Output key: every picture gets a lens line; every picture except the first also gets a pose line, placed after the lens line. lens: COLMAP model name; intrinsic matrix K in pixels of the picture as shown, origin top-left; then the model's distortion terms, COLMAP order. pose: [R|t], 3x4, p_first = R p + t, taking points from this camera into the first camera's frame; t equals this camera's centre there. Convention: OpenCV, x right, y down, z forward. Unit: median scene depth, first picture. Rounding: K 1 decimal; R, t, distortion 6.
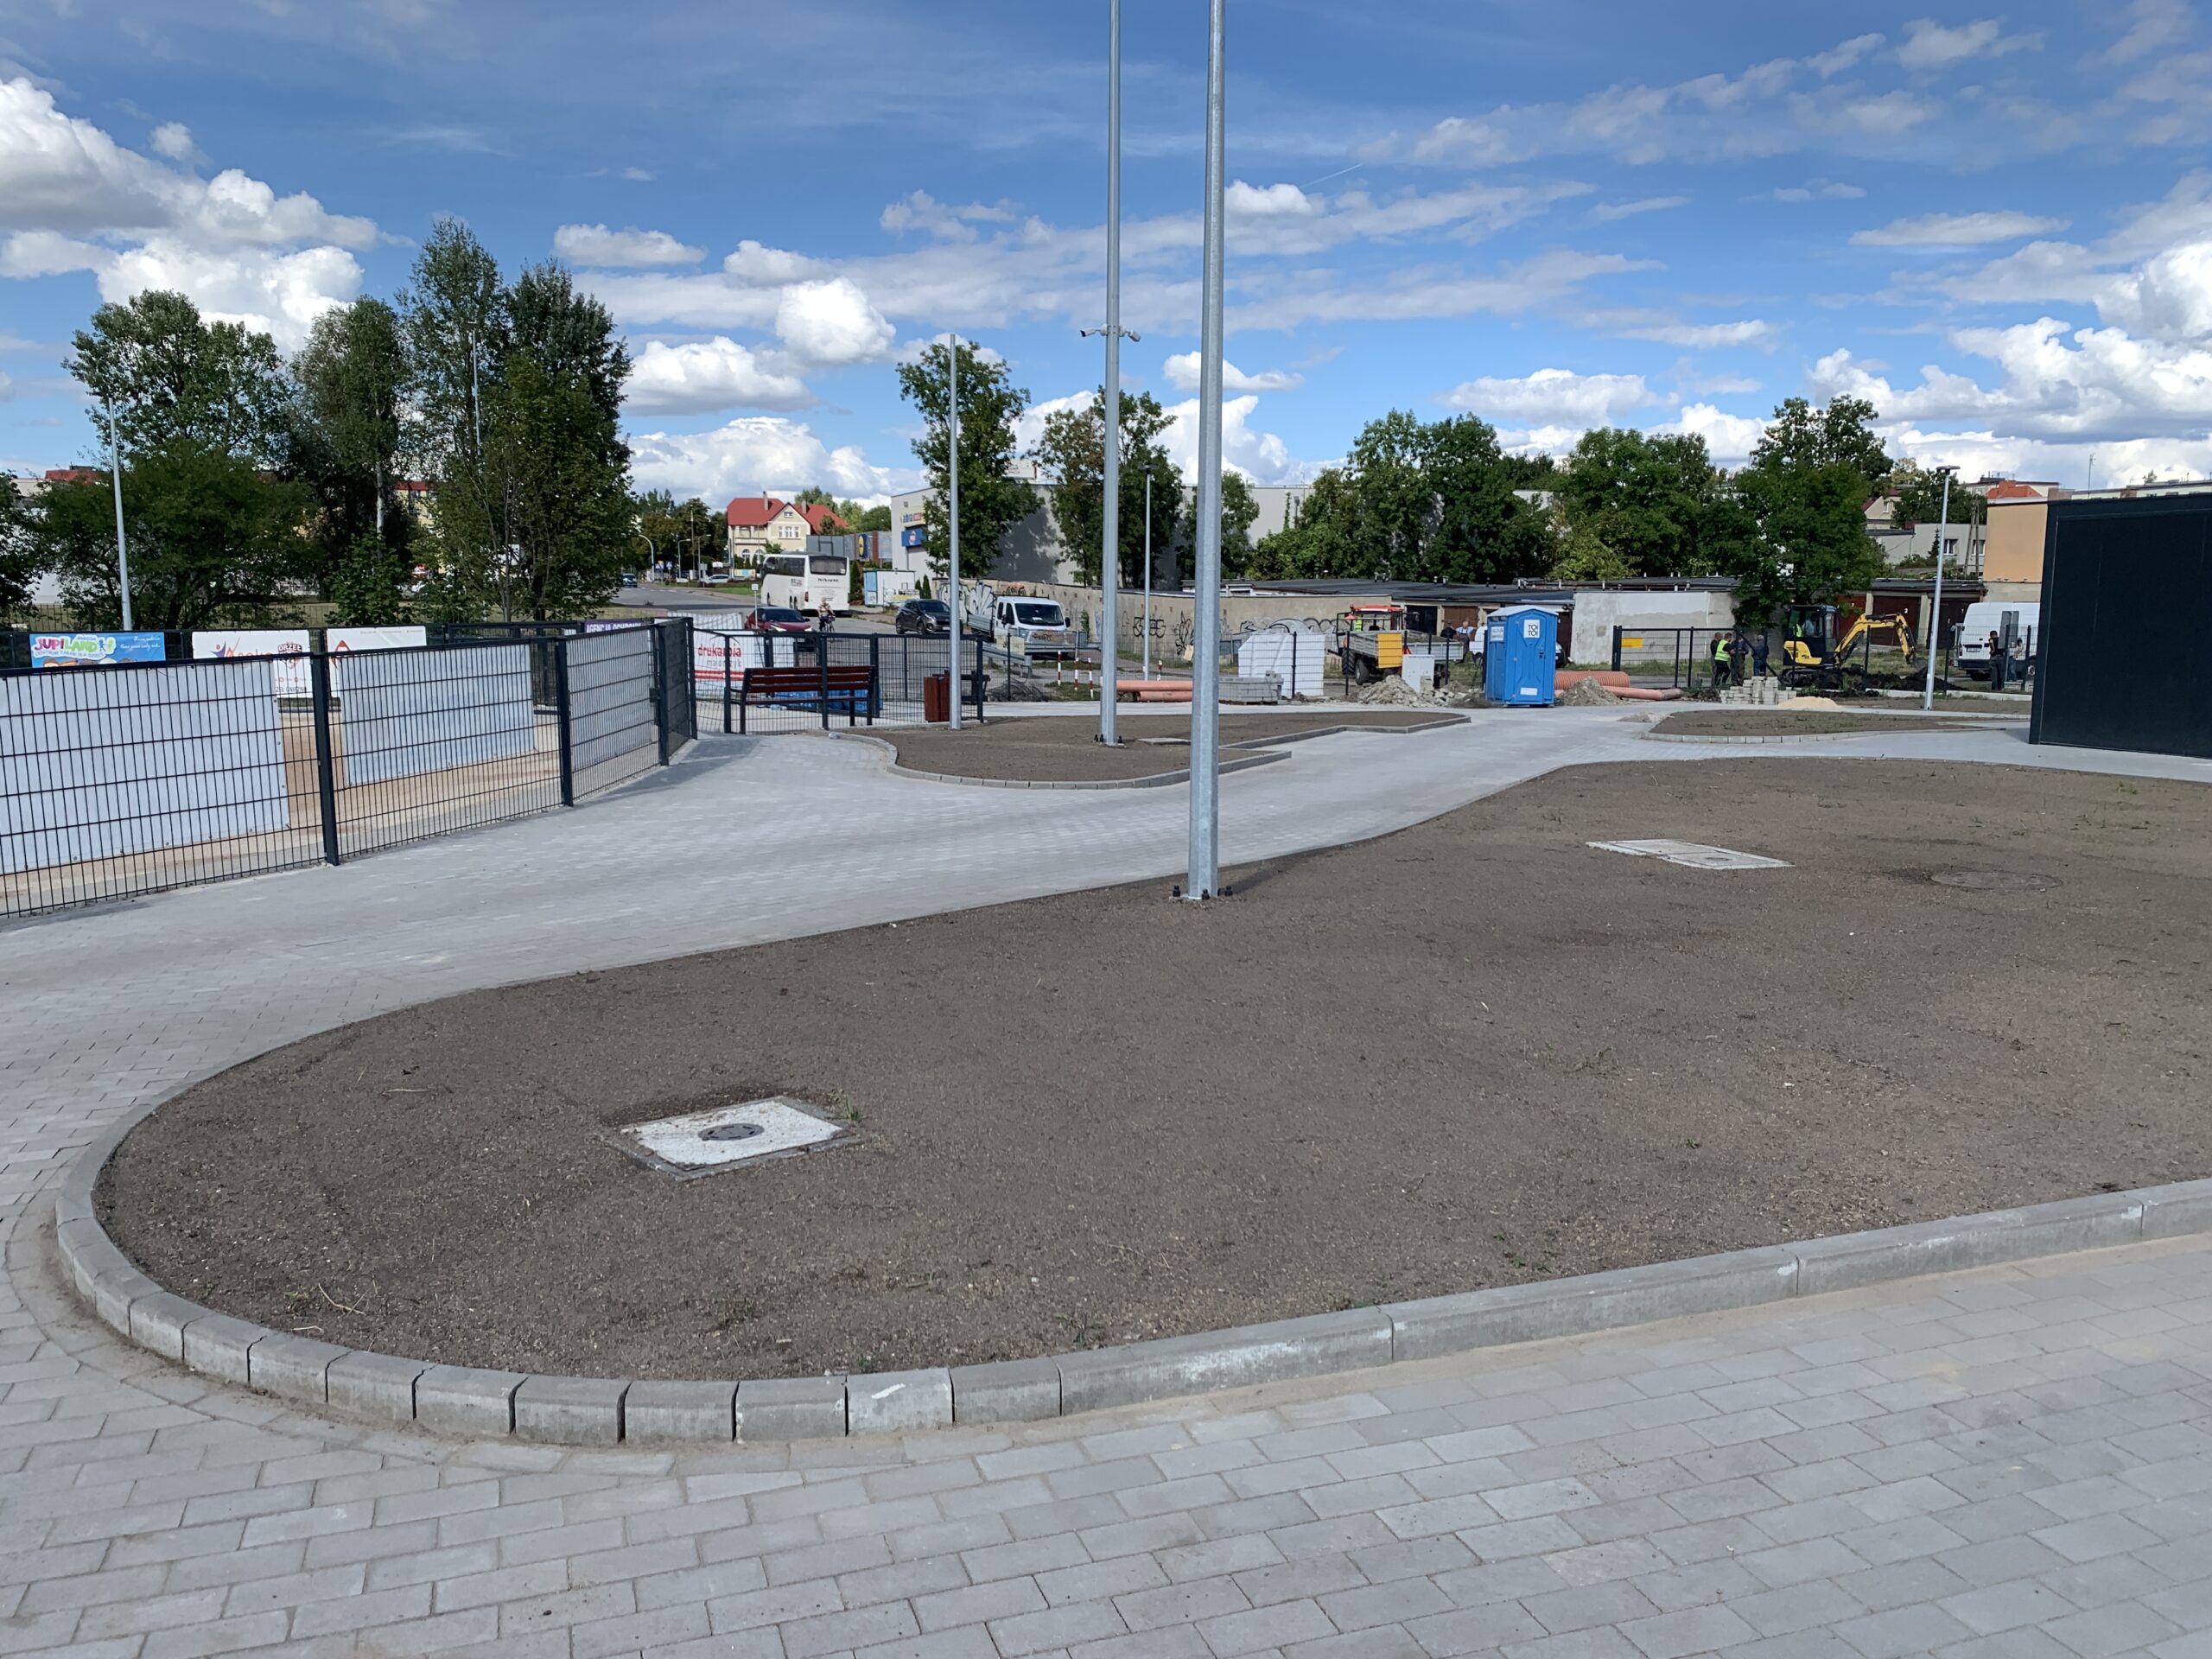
lens RADIAL K [[1688.7, 0, 1106.2], [0, 1688.7, 819.1], [0, 0, 1]] dist [0.049945, -0.068041]
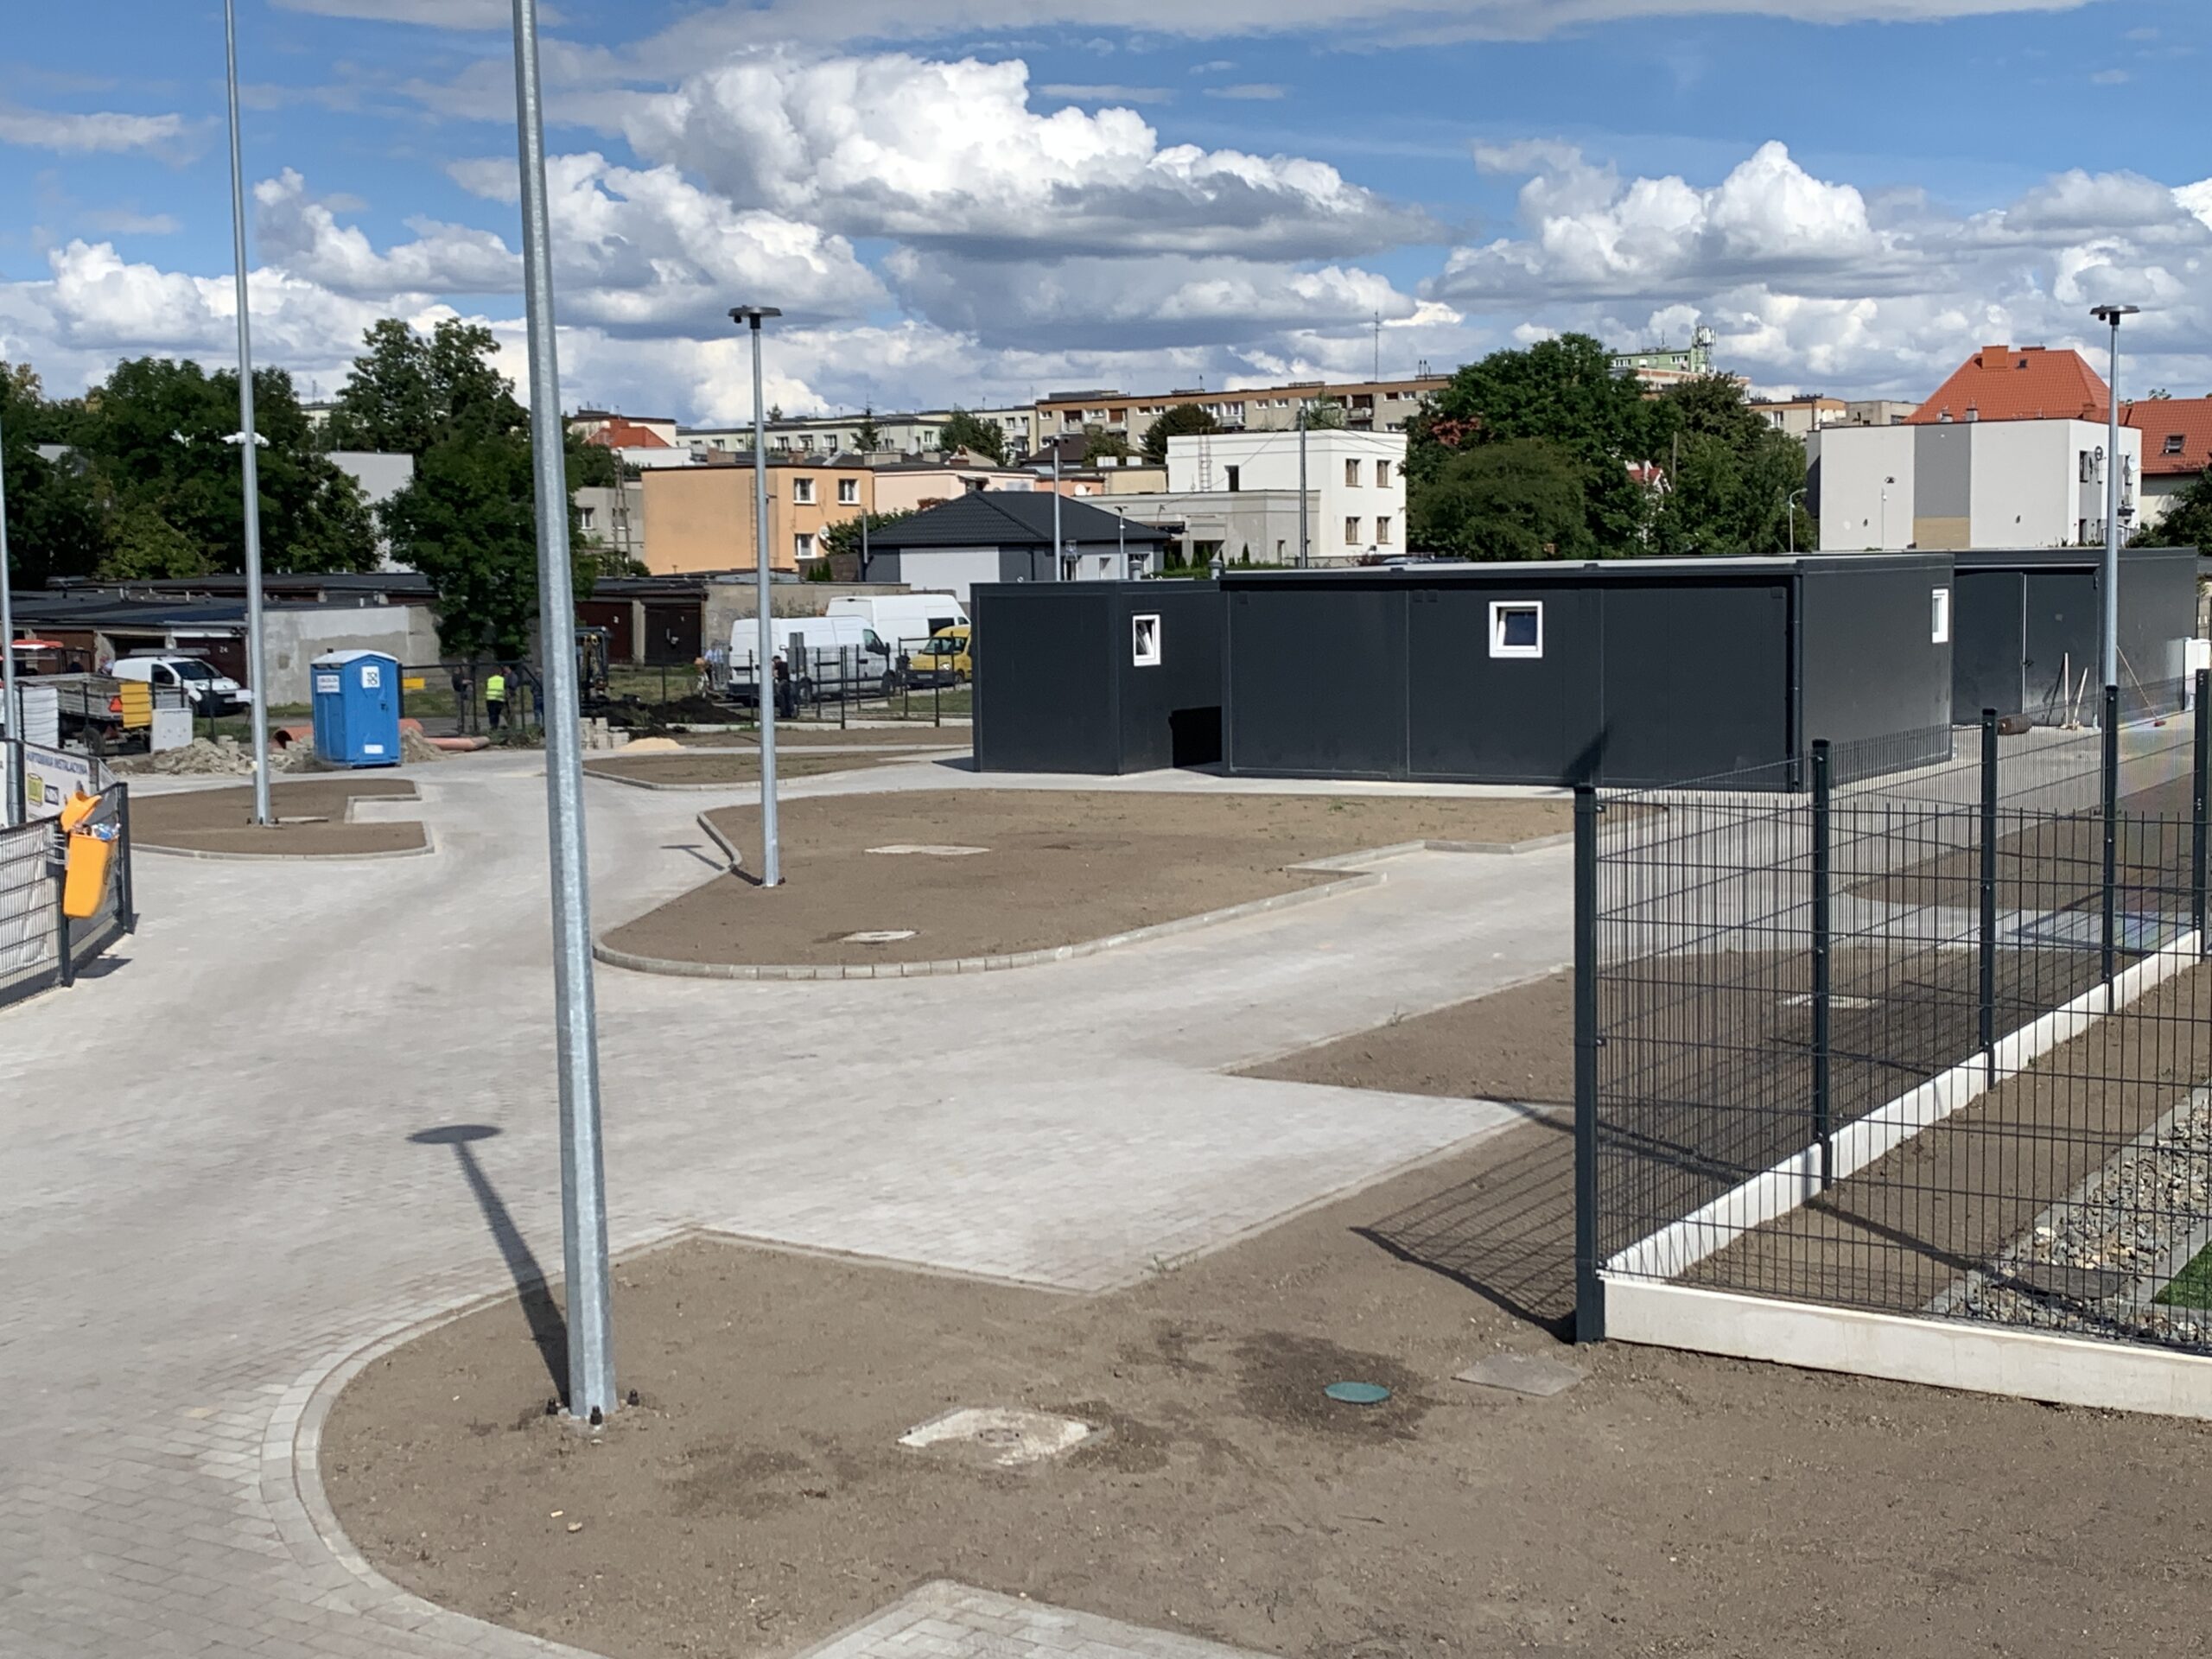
lens RADIAL K [[2833.2, 0, 1106.0], [0, 2833.2, 829.5], [0, 0, 1]] dist [0.018605, 0.023404]
pose [[0.784818, -0.074222, 0.615266, -0.127841], [0.097858, 0.995189, -0.004772, 0.003265], [-0.611951, 0.063954, 0.788305, -0.133858]]
